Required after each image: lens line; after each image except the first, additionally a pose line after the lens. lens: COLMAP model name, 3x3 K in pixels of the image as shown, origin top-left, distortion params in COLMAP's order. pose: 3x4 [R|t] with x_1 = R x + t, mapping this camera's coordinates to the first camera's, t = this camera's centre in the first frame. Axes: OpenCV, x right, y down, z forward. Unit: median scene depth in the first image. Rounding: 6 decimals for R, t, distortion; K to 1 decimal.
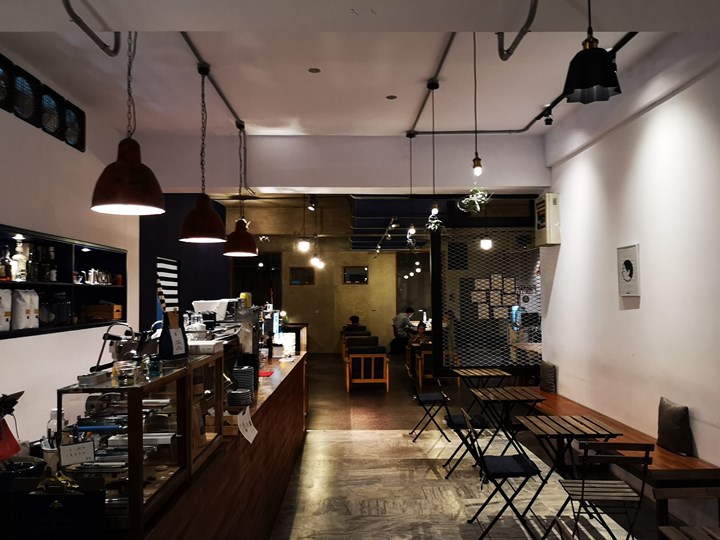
lens RADIAL K [[558.3, 0, 380.6], [0, 558.3, 265.8], [0, 0, 1]] dist [0.030638, -0.033689]
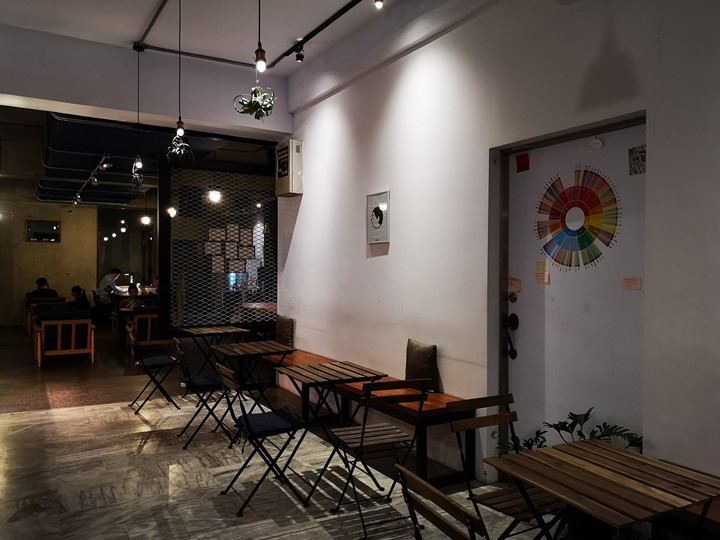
lens RADIAL K [[558.3, 0, 357.2], [0, 558.3, 263.6], [0, 0, 1]] dist [0.030638, -0.033689]
pose [[0.887572, 0.011721, 0.460520, -0.041304], [-0.033531, 0.998668, 0.039208, 0.045174], [-0.459447, -0.050241, 0.886783, 0.112122]]
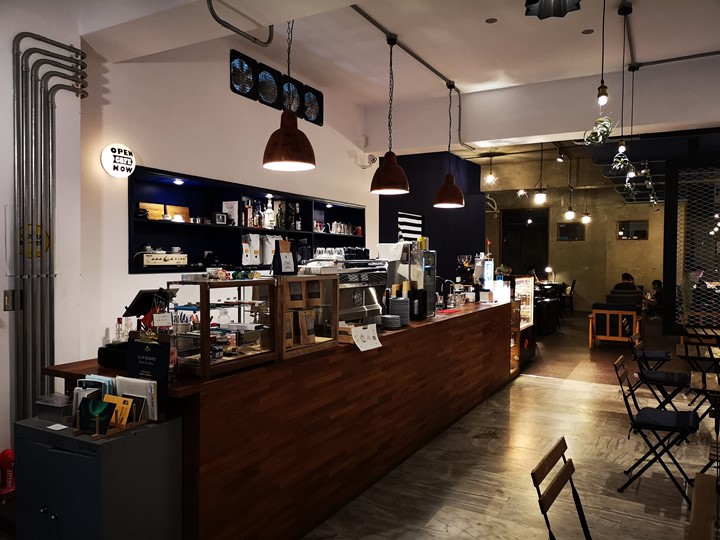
lens RADIAL K [[558.3, 0, 391.0], [0, 558.3, 261.9], [0, 0, 1]] dist [0.030638, -0.033689]
pose [[0.869809, 0.014358, -0.493179, 0.186662], [0.016742, 0.998142, 0.058588, 0.022890], [0.493104, -0.059217, 0.867953, -0.006441]]
